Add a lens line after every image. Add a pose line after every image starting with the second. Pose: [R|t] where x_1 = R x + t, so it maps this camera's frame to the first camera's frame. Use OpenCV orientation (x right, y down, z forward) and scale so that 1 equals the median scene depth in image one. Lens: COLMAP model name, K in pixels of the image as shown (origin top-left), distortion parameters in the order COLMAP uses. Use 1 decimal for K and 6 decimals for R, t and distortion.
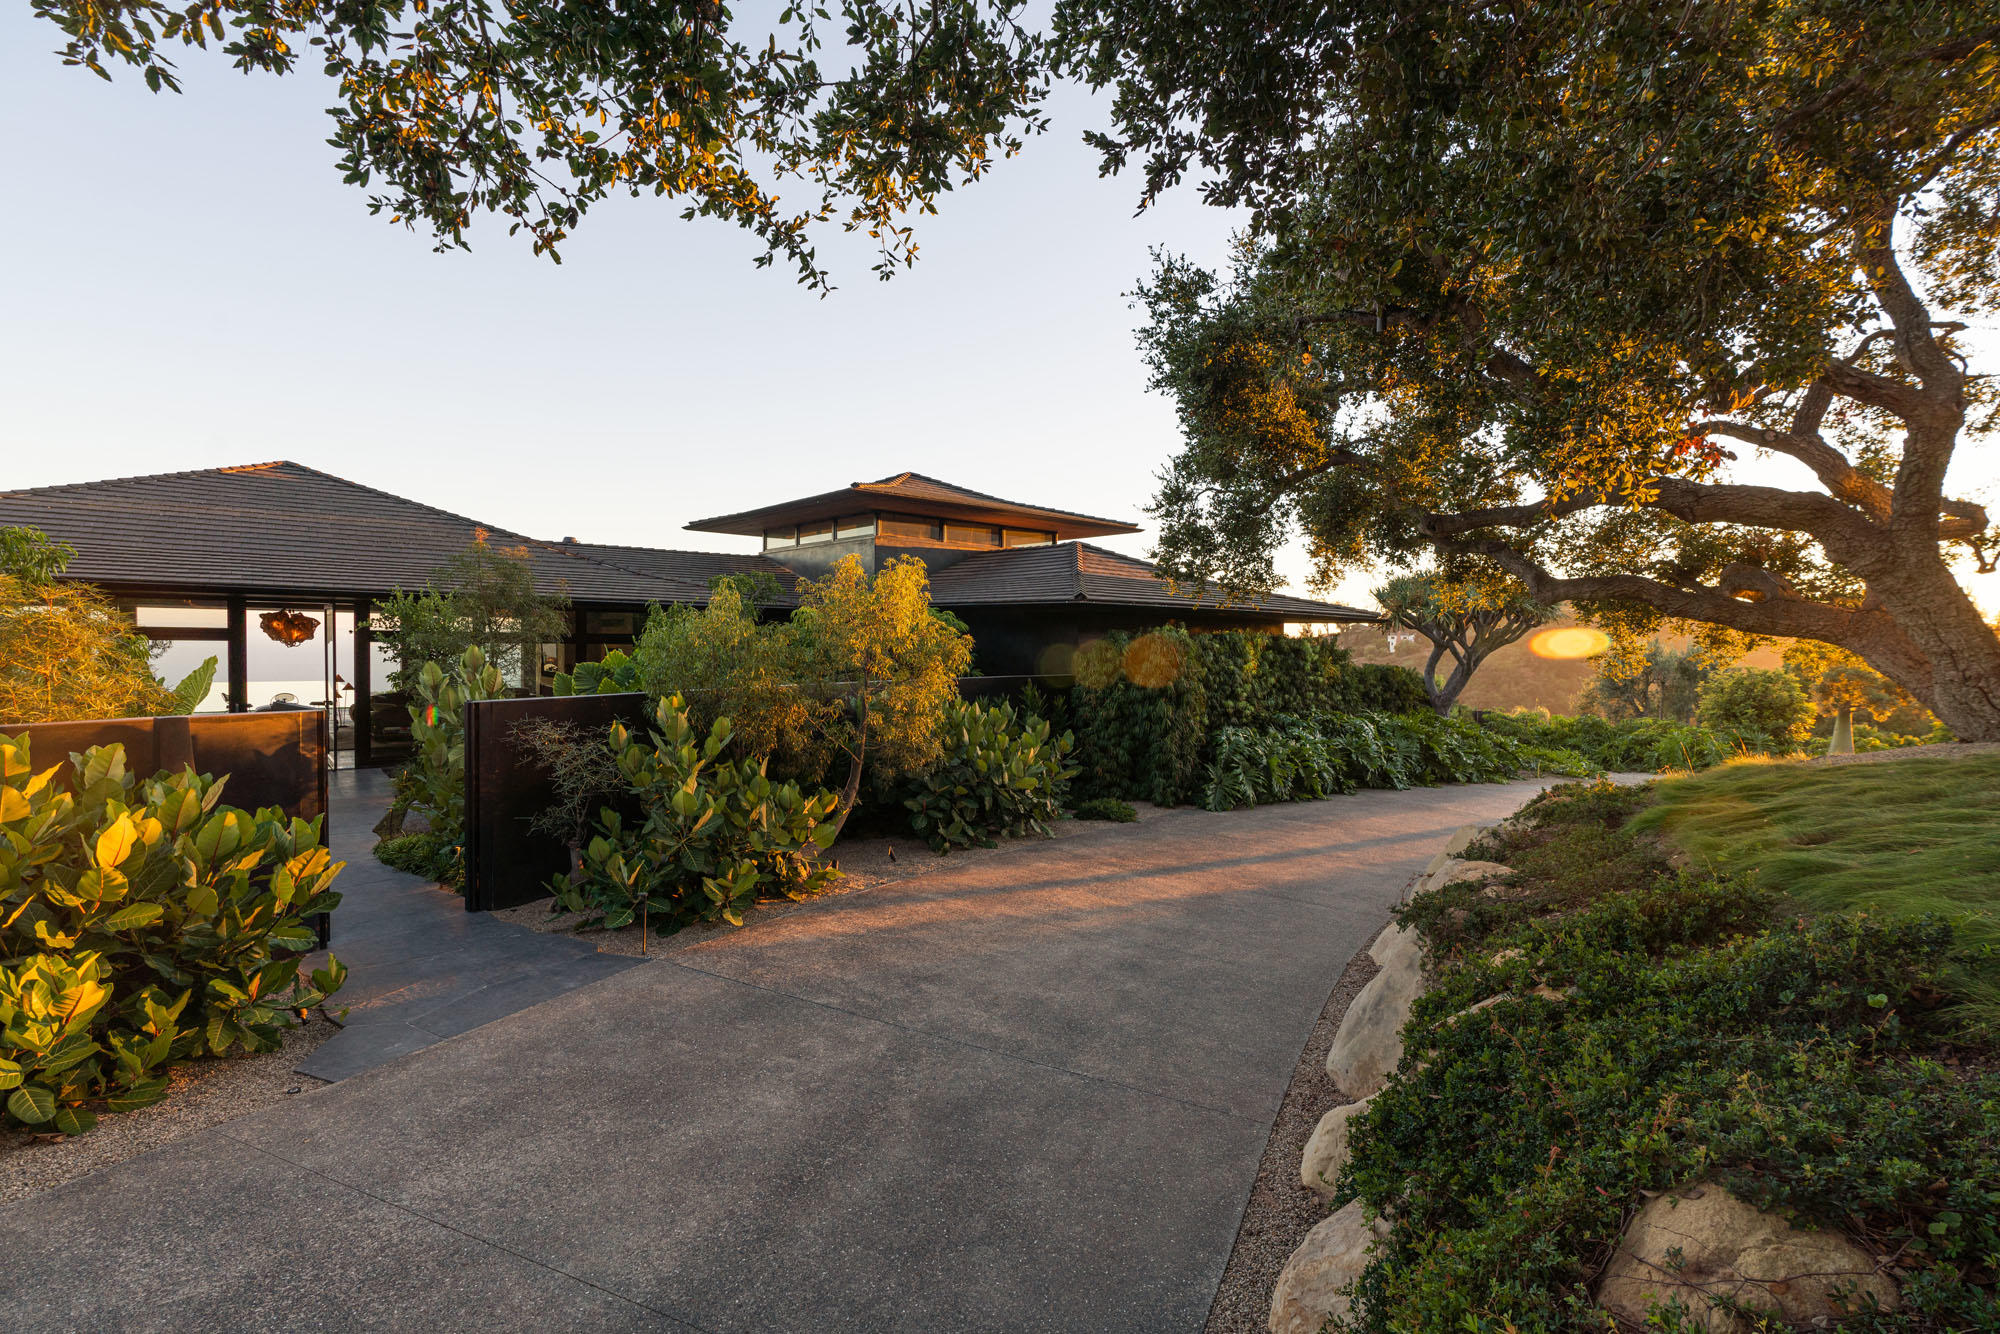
lens RADIAL K [[878.8, 0, 1000.0], [0, 878.8, 667.0], [0, 0, 1]] dist [-0.005731, 0.000279]
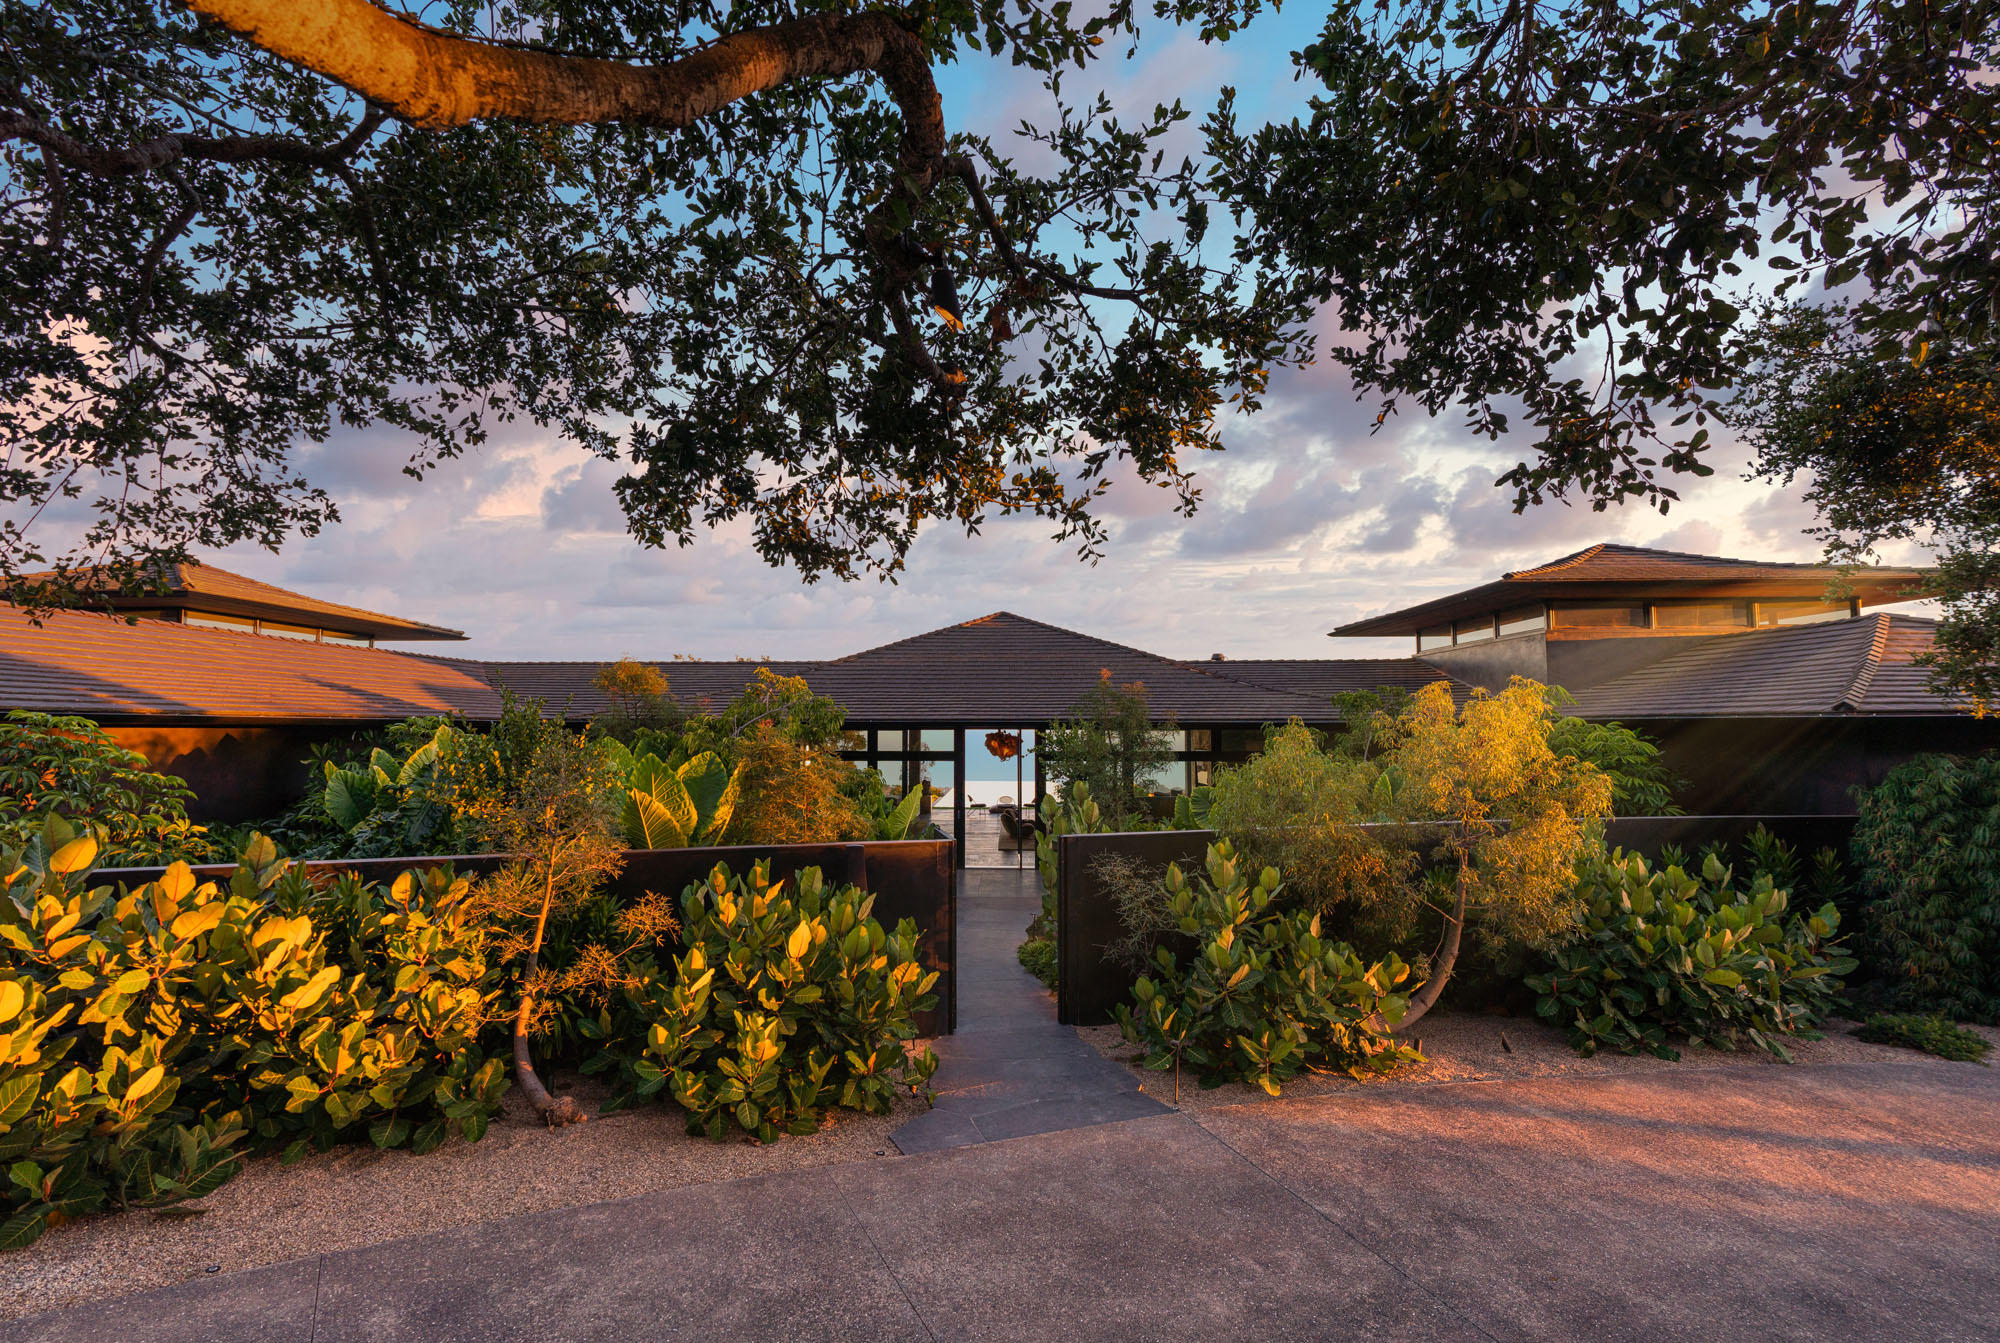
lens RADIAL K [[942.4, 0, 1000.0], [0, 942.4, 671.5], [0, 0, 1]] dist [-0.019833, 0.009762]
pose [[0.744157, -0.050641, -0.666083, 0.164537], [-0.014548, 0.995657, -0.091951, -0.058348], [0.667847, 0.078116, 0.740188, 0.015848]]
